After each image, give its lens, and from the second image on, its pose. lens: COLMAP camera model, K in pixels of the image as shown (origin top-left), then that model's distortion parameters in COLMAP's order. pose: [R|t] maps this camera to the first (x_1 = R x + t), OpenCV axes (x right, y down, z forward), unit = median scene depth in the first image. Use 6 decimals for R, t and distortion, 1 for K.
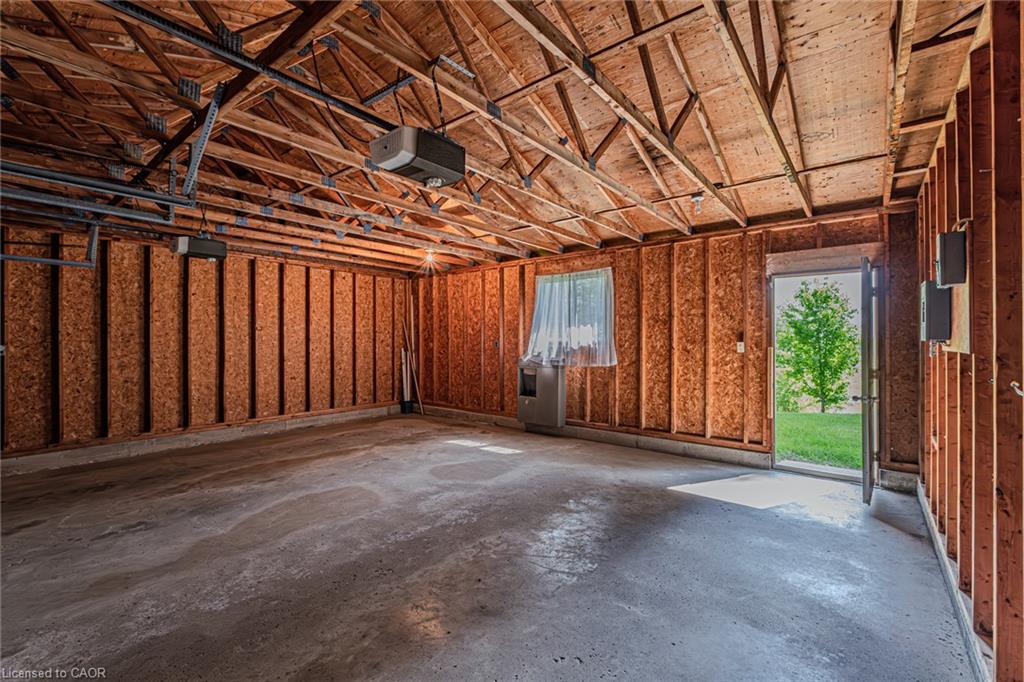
lens RADIAL K [[444.3, 0, 519.2], [0, 444.3, 341.3], [0, 0, 1]] dist [0.005275, -0.004037]
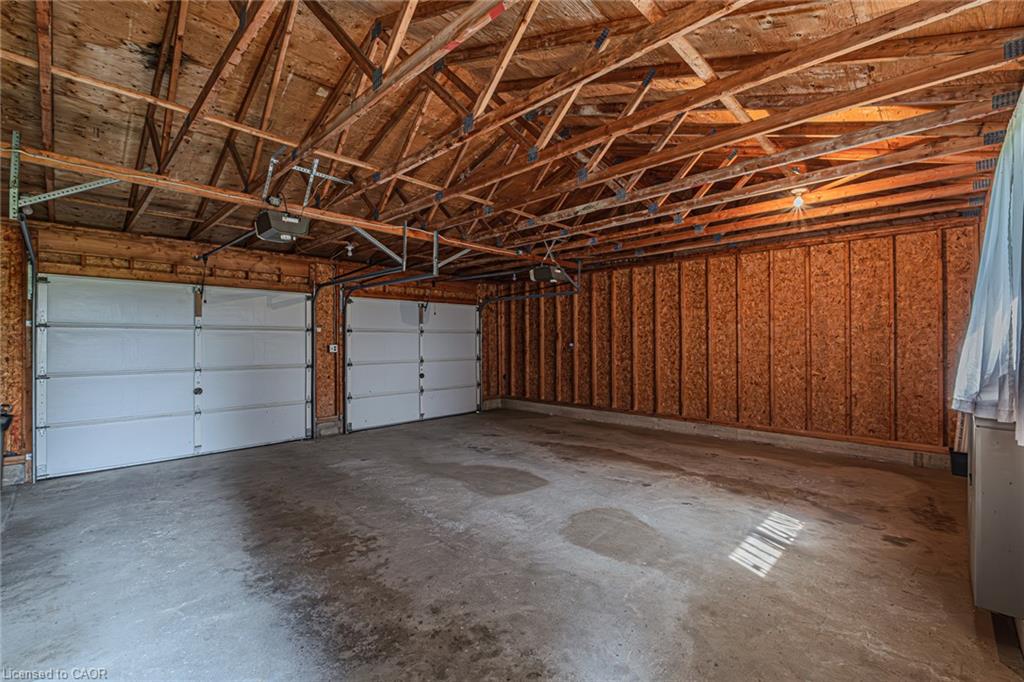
lens RADIAL K [[444.3, 0, 520.2], [0, 444.3, 338.2], [0, 0, 1]] dist [0.005275, -0.004037]
pose [[-0.097182, 0.000490, -0.995267, 0.624398], [0.003716, 0.999993, 0.000129, -0.009470], [0.995260, -0.003685, -0.097183, 0.977790]]
